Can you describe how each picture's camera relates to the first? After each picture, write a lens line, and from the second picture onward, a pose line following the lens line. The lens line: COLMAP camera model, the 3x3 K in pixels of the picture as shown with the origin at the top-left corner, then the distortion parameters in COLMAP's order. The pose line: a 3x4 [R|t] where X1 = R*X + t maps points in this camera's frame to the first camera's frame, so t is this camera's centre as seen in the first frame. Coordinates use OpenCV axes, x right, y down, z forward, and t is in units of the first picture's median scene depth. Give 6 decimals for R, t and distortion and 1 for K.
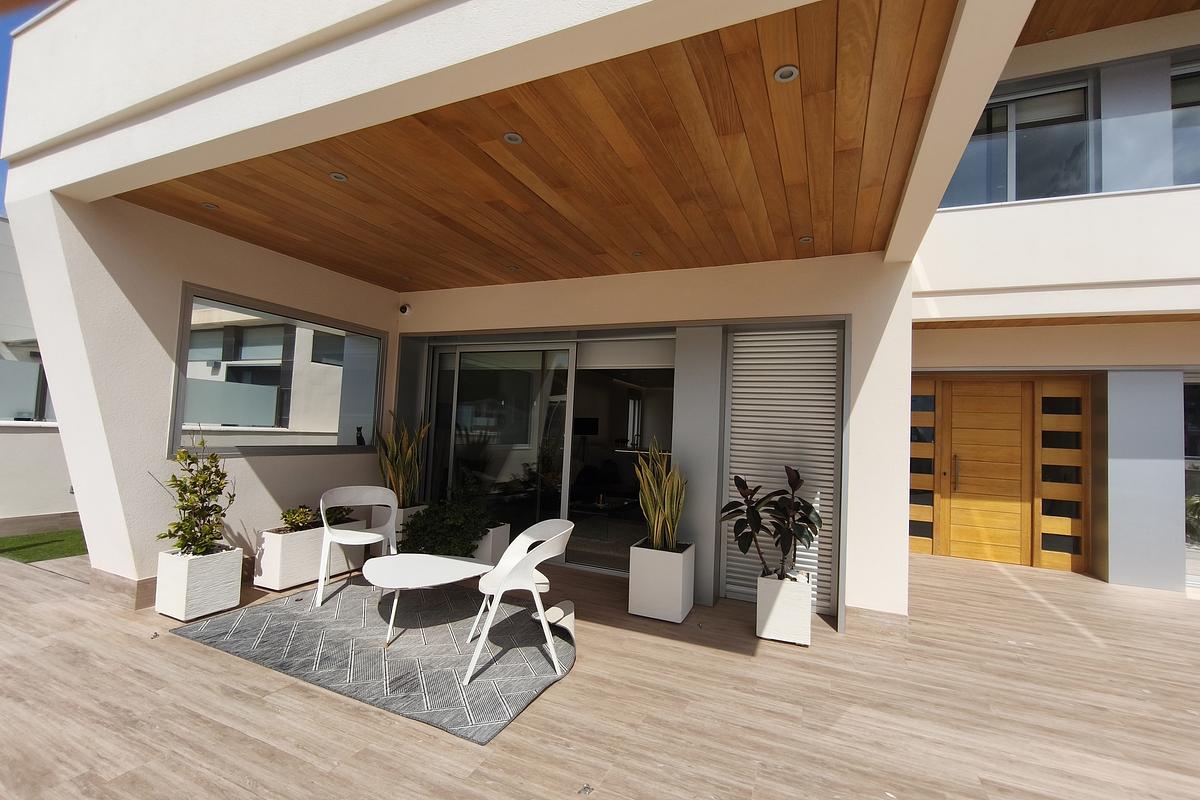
lens RADIAL K [[519.7, 0, 597.8], [0, 519.7, 400.6], [0, 0, 1]] dist [-0.003002, -0.000159]
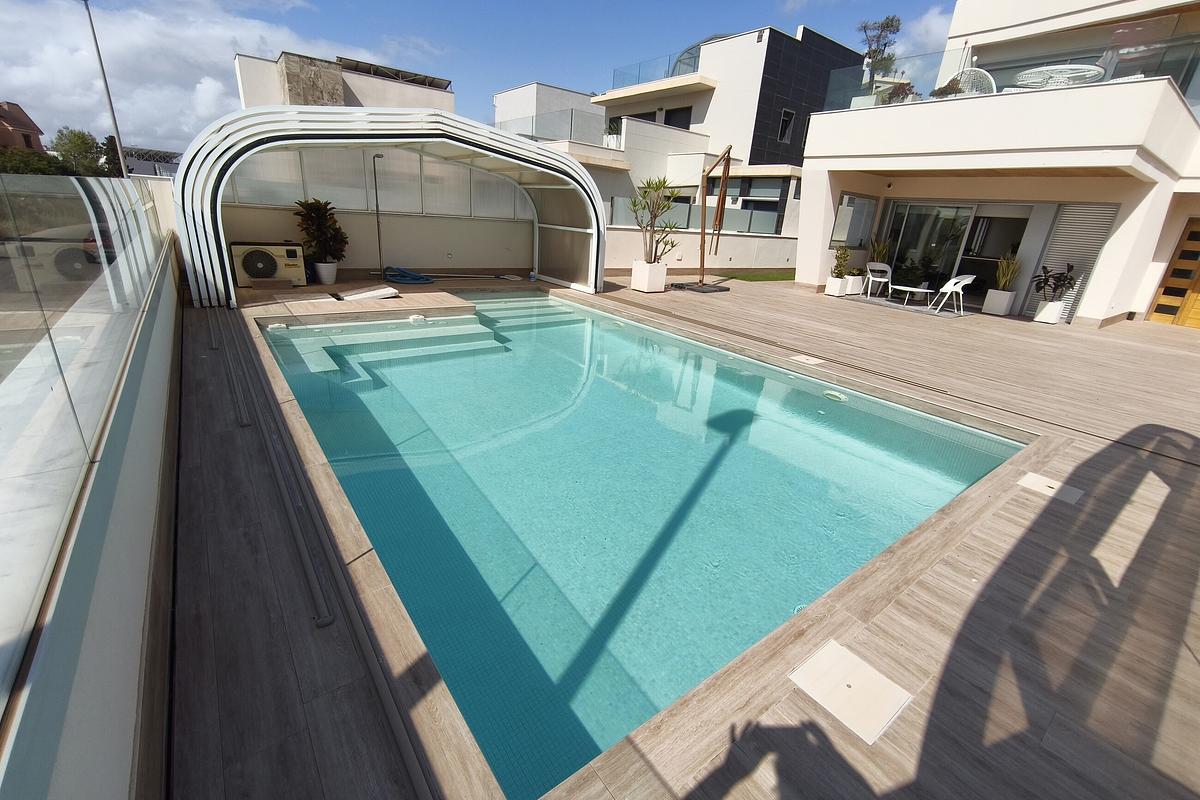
lens RADIAL K [[519.7, 0, 593.8], [0, 519.7, 423.5], [0, 0, 1]] dist [-0.003002, -0.000159]
pose [[0.884264, 0.191347, -0.425986, -0.477542], [-0.005136, 0.916129, 0.400851, -0.165174], [0.466960, -0.352270, 0.811082, -2.463487]]
